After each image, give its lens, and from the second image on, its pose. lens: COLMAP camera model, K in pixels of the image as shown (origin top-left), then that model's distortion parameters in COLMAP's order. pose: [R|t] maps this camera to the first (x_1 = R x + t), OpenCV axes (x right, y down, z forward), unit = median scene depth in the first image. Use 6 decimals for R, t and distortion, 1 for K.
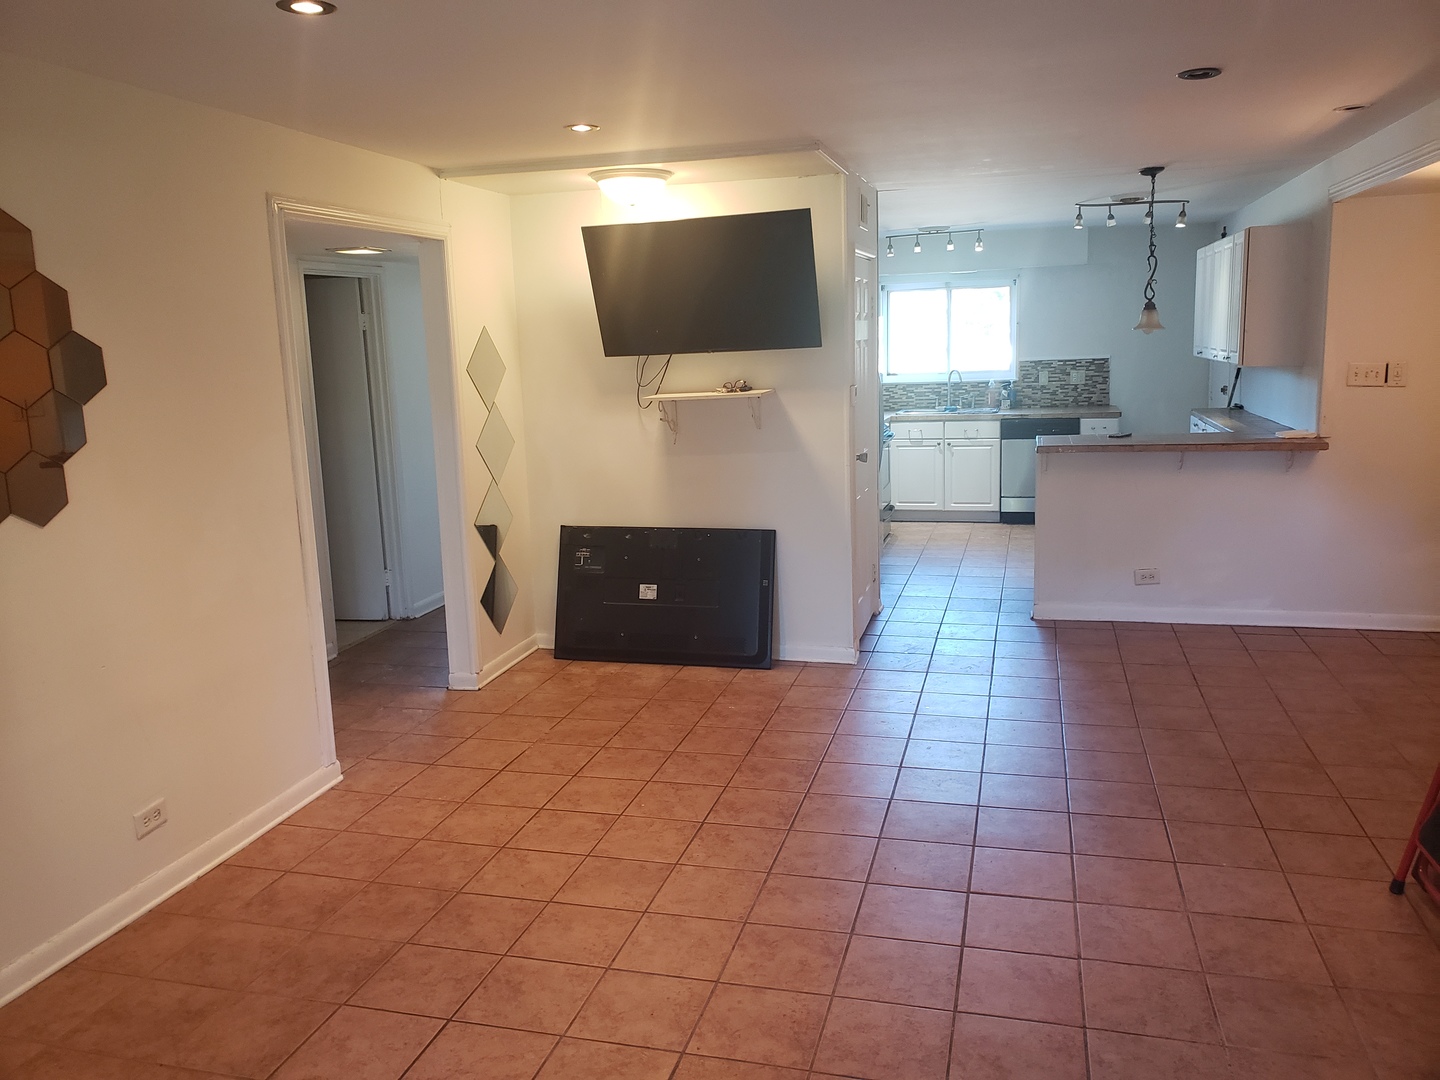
lens RADIAL K [[1113.8, 0, 719.5], [0, 1113.8, 541.8], [0, 0, 1]] dist [0.009608, 0.000841]
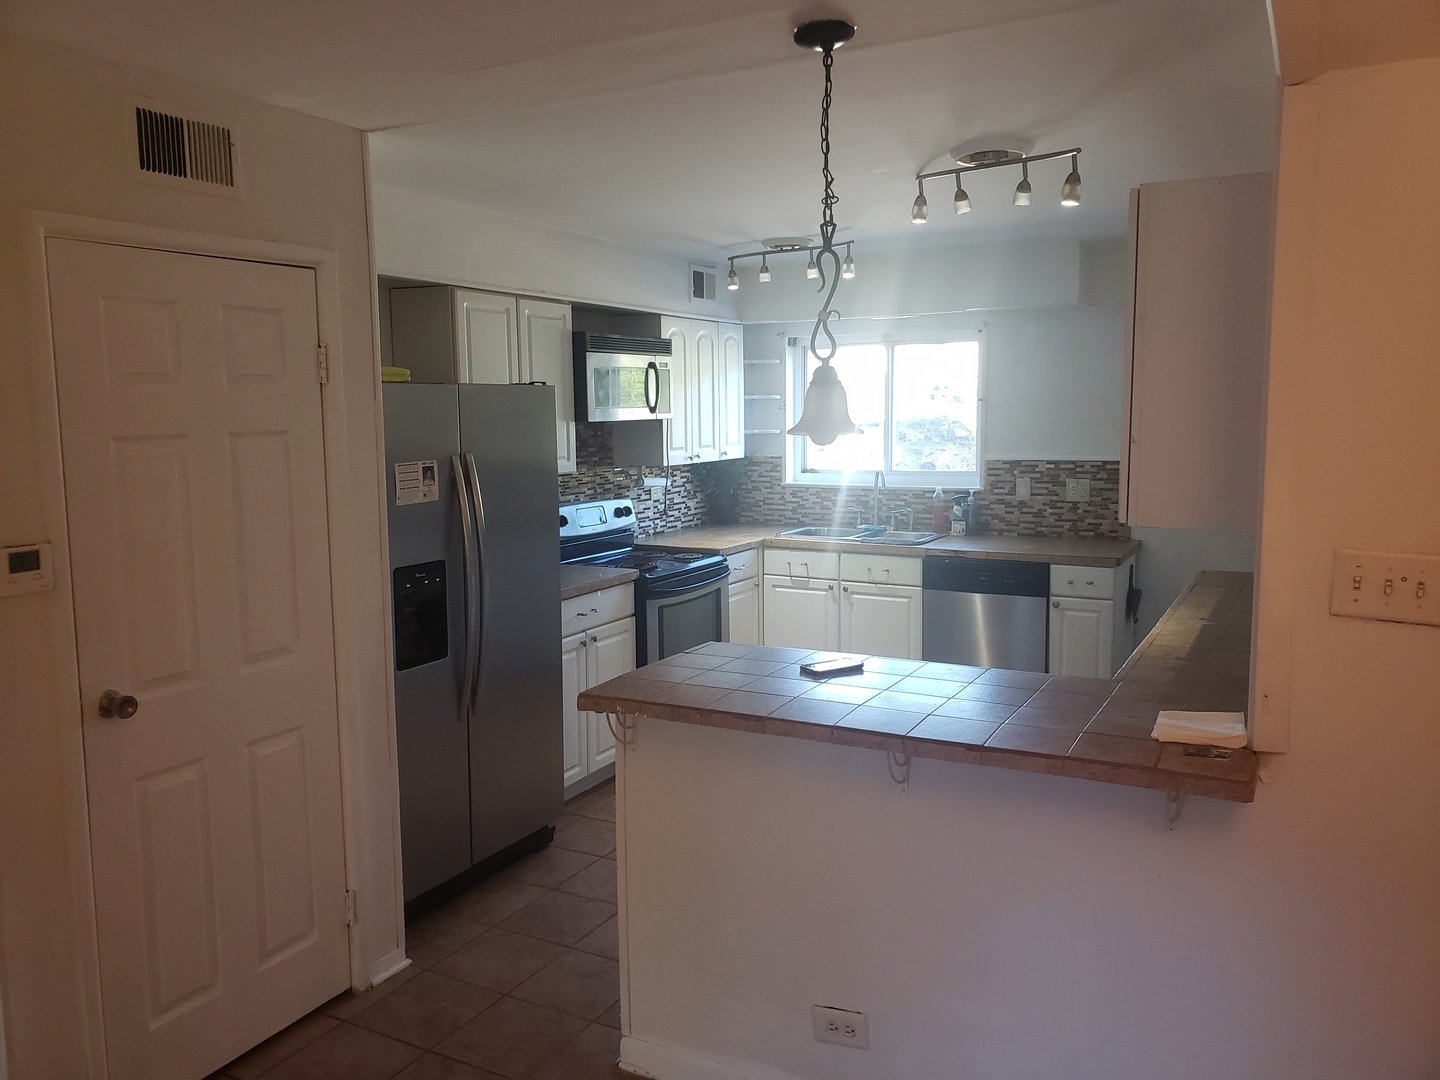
lens RADIAL K [[1113.8, 0, 719.7], [0, 1113.8, 535.9], [0, 0, 1]] dist [0.009608, 0.000841]
pose [[0.973979, 0.052383, -0.220500, 0.266095], [-0.065483, 0.996470, -0.052524, -0.078044], [0.216970, 0.065596, 0.973972, 0.367470]]
